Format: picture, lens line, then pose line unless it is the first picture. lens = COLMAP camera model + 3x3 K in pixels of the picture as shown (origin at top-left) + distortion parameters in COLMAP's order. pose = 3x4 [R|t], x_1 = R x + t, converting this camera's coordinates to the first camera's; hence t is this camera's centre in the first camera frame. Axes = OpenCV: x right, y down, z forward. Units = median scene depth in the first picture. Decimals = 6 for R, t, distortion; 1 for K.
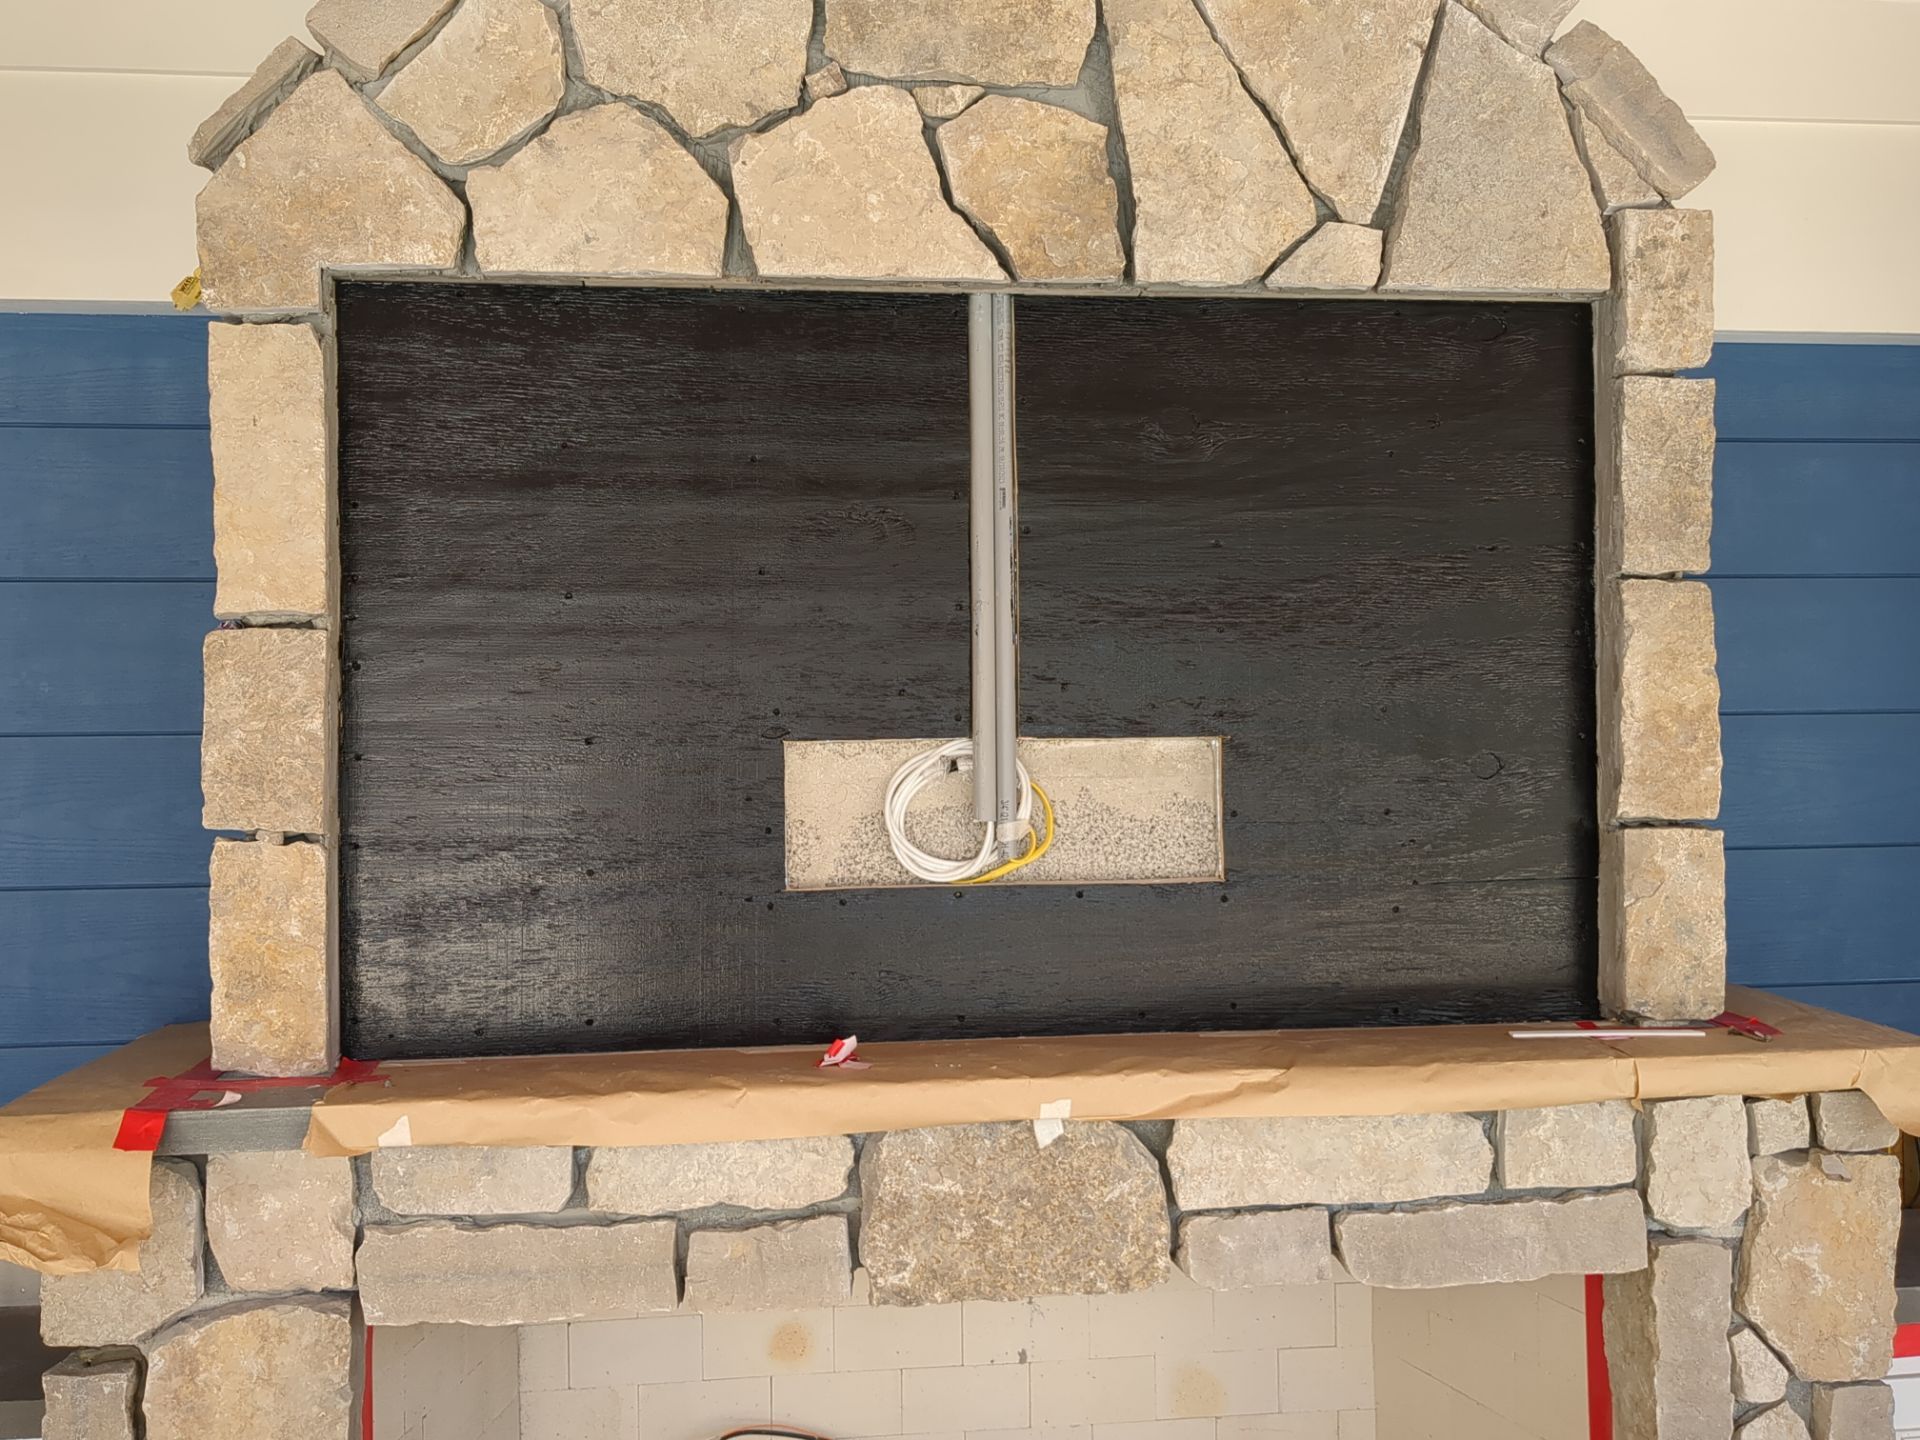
lens RADIAL K [[1663.9, 0, 948.9], [0, 1663.9, 714.7], [0, 0, 1]] dist [0.012808, -0.011336]
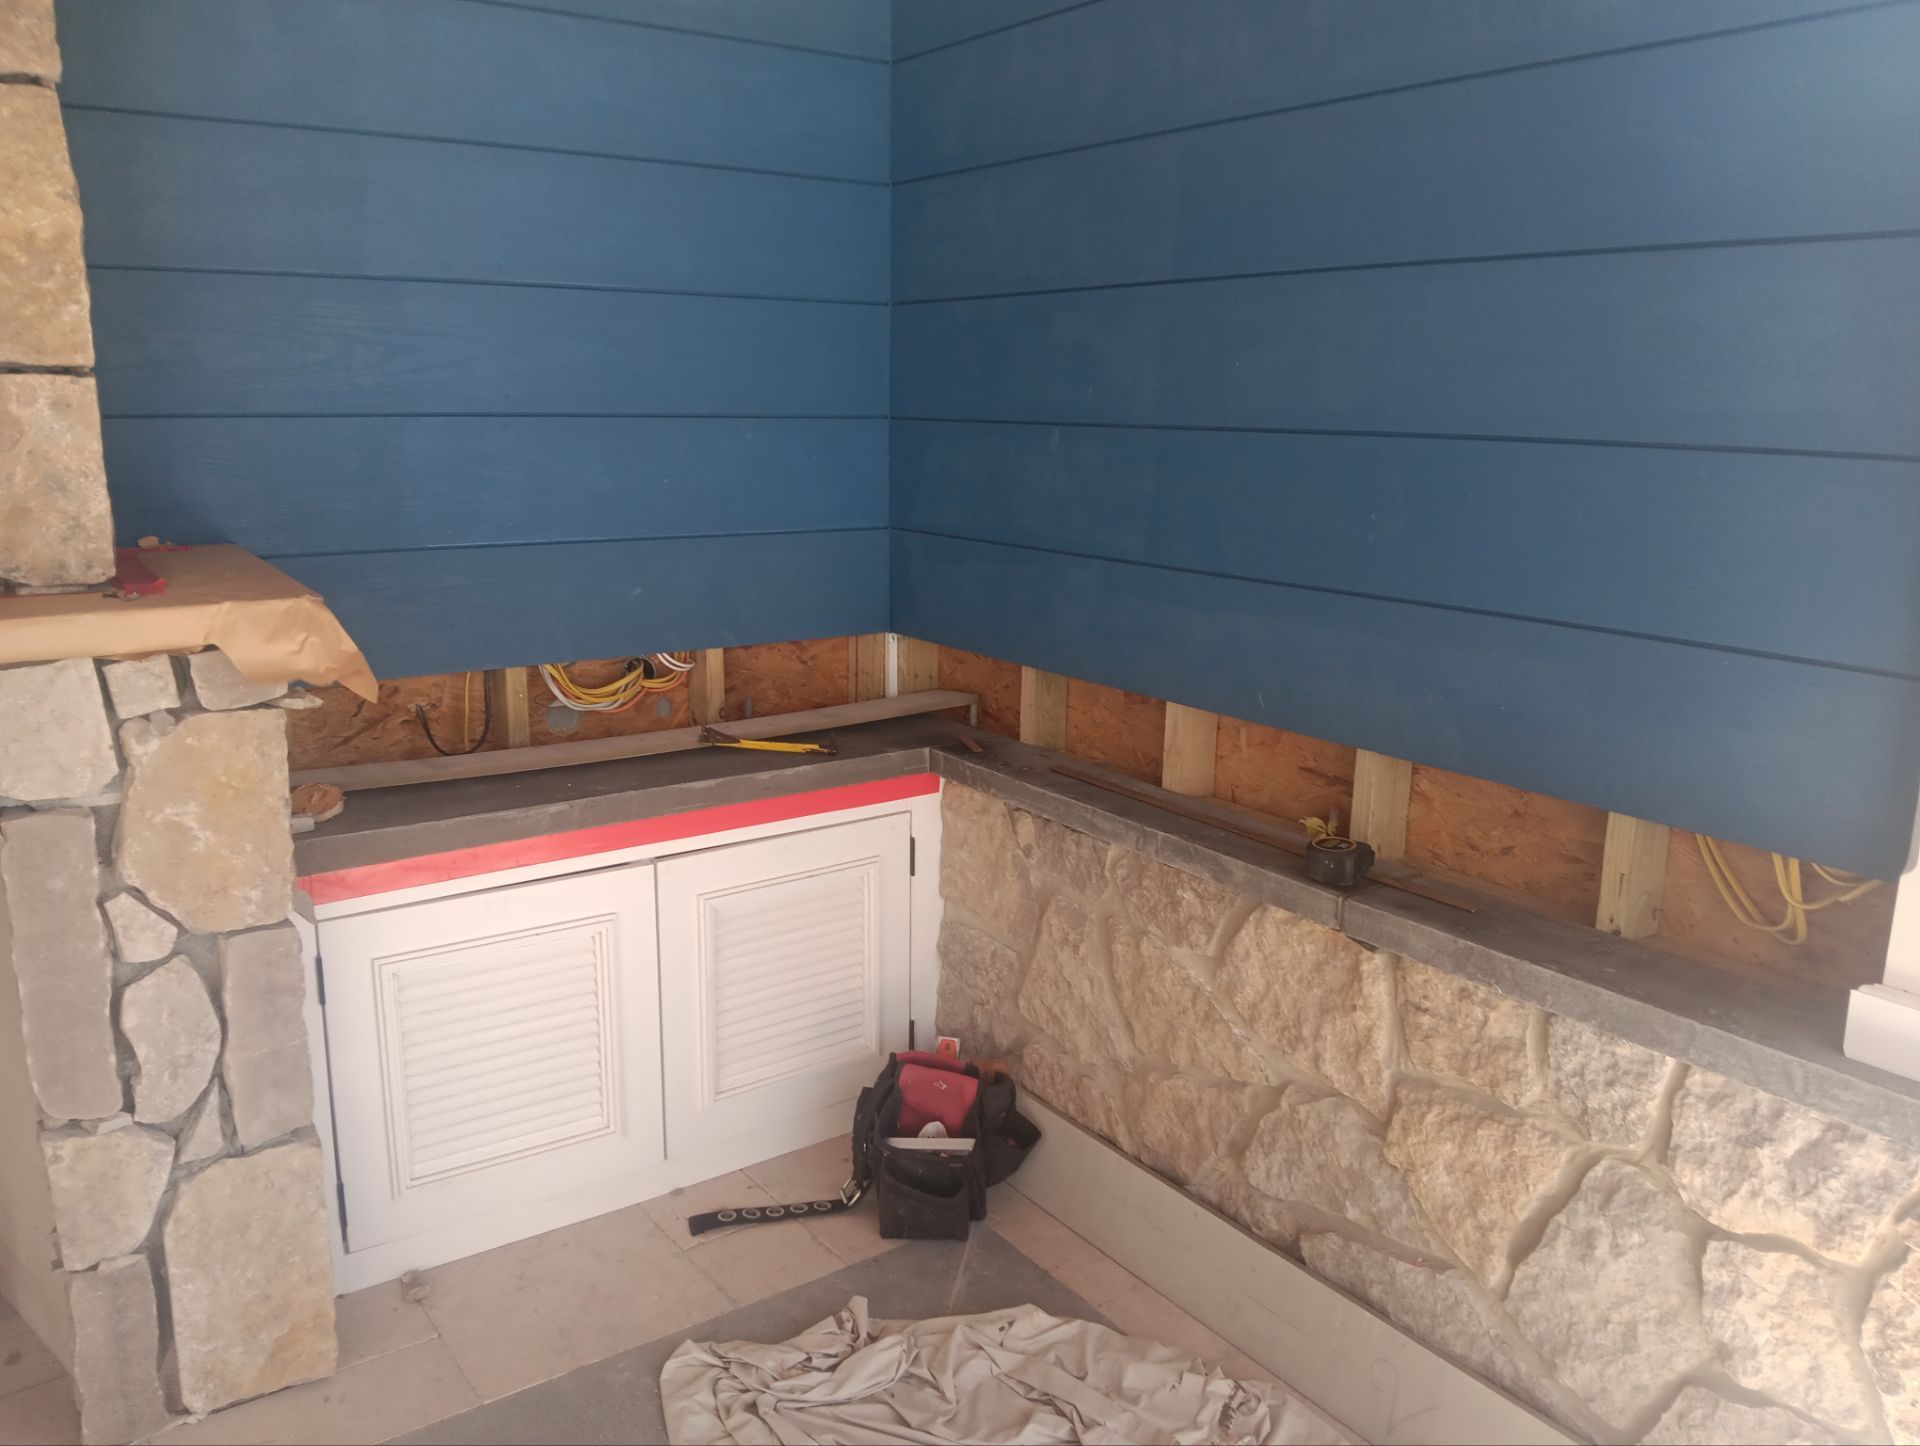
lens RADIAL K [[1488.8, 0, 966.4], [0, 1488.8, 708.1], [0, 0, 1]] dist [-0.039653, 0.006325]
pose [[0.875340, -0.081073, 0.476662, 0.504724], [-0.028721, 0.975382, 0.218642, 0.059135], [-0.482654, -0.205076, 0.851463, 0.050588]]
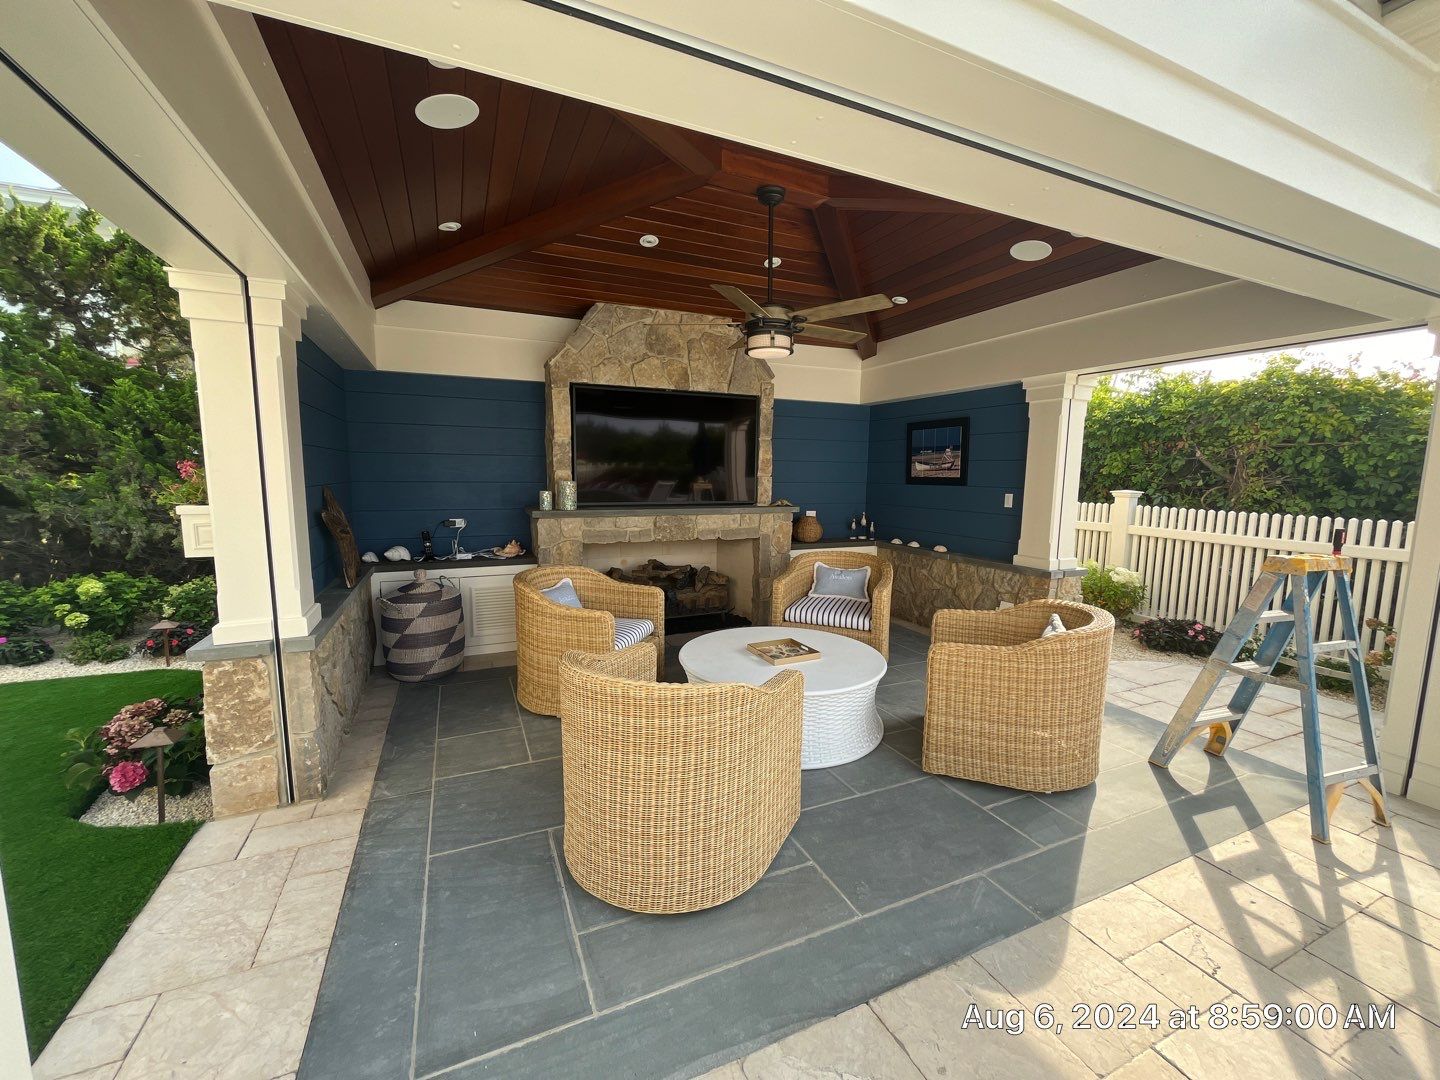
lens RADIAL K [[580.6, 0, 715.3], [0, 580.6, 541.8], [0, 0, 1]] dist [-0.002077, -0.000311]
pose [[0.954347, -0.012839, 0.298423, -0.492570], [-0.027139, 0.991216, 0.129435, 0.032392], [-0.297463, -0.131625, 0.945616, -1.272286]]
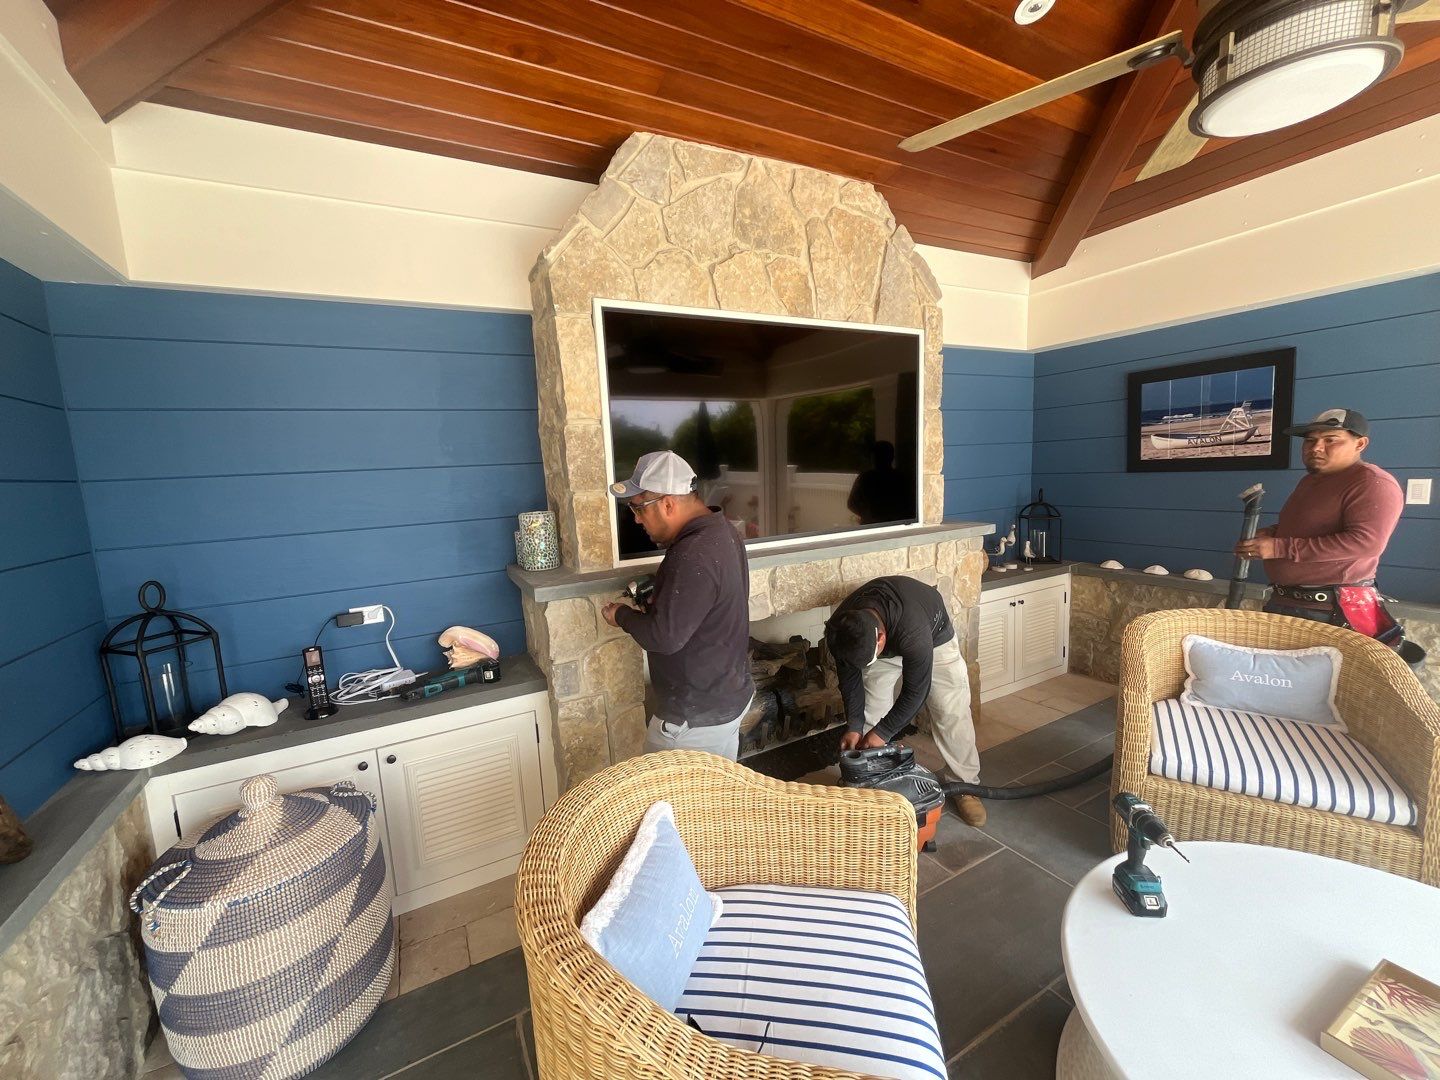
lens RADIAL K [[580.6, 0, 716.1], [0, 580.6, 541.1], [0, 0, 1]] dist [-0.002077, -0.000311]
pose [[0.926721, -0.082178, 0.366655, -0.559378], [0.034242, 0.990201, 0.135386, 0.022012], [-0.374188, -0.112910, 0.920454, -0.068409]]
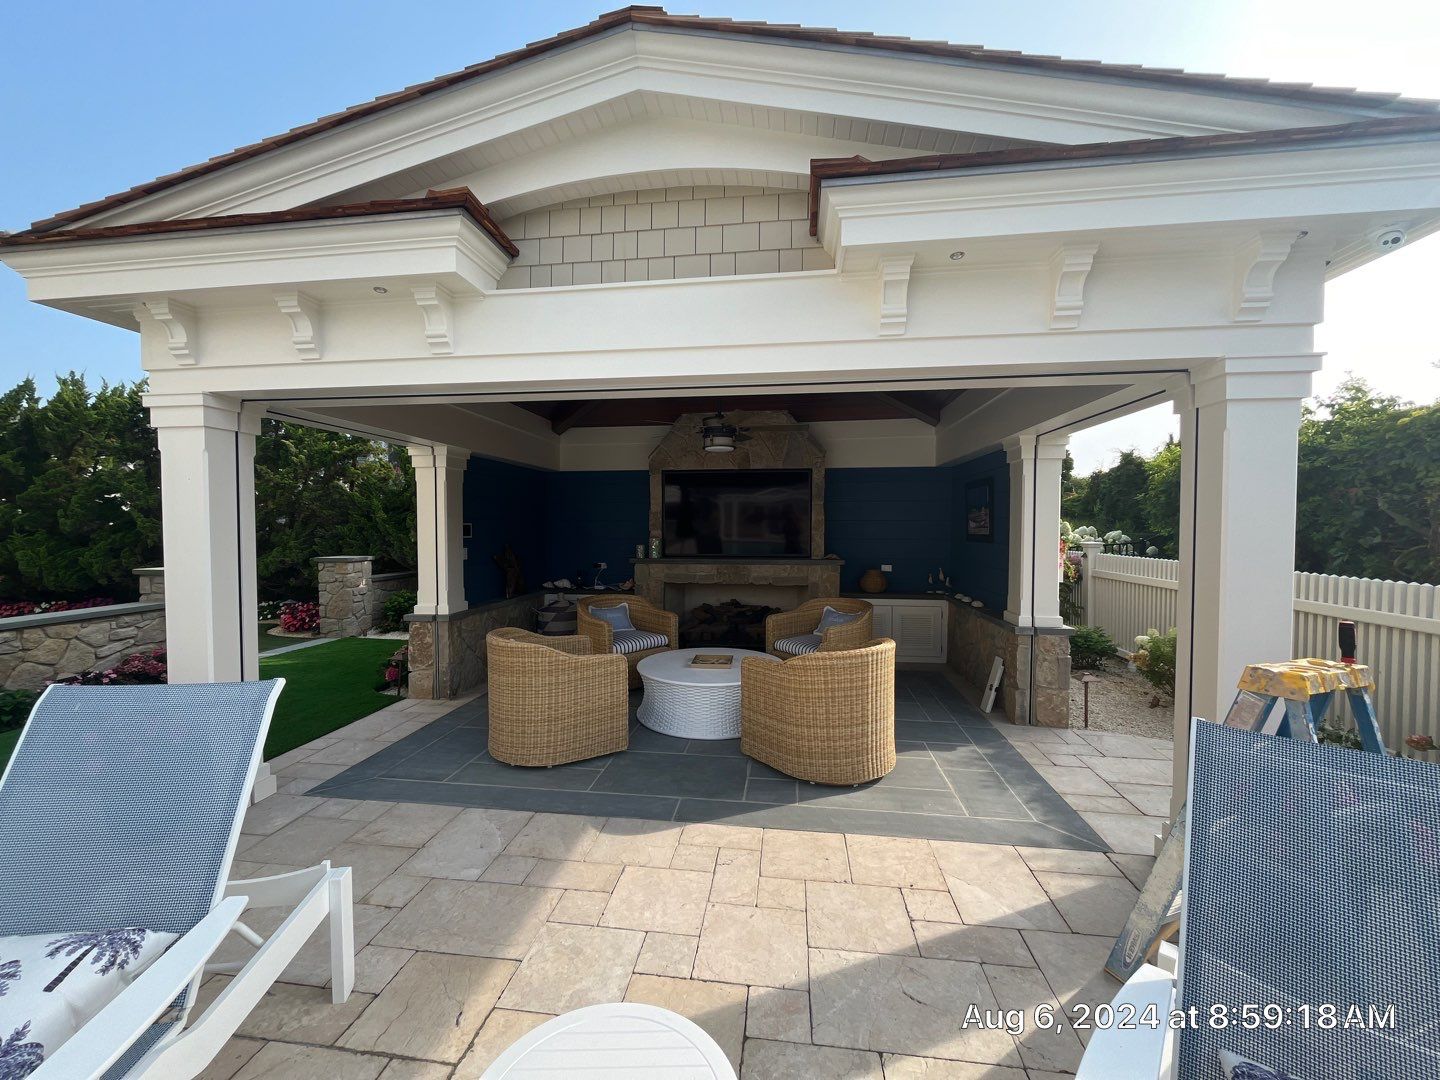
lens RADIAL K [[580.6, 0, 716.1], [0, 580.6, 540.6], [0, 0, 1]] dist [-0.002077, -0.000311]
pose [[0.969418, 0.018784, -0.244694, 0.673326], [-0.008547, 0.999046, 0.042833, -0.018710], [0.245265, -0.039432, 0.968654, -1.947049]]
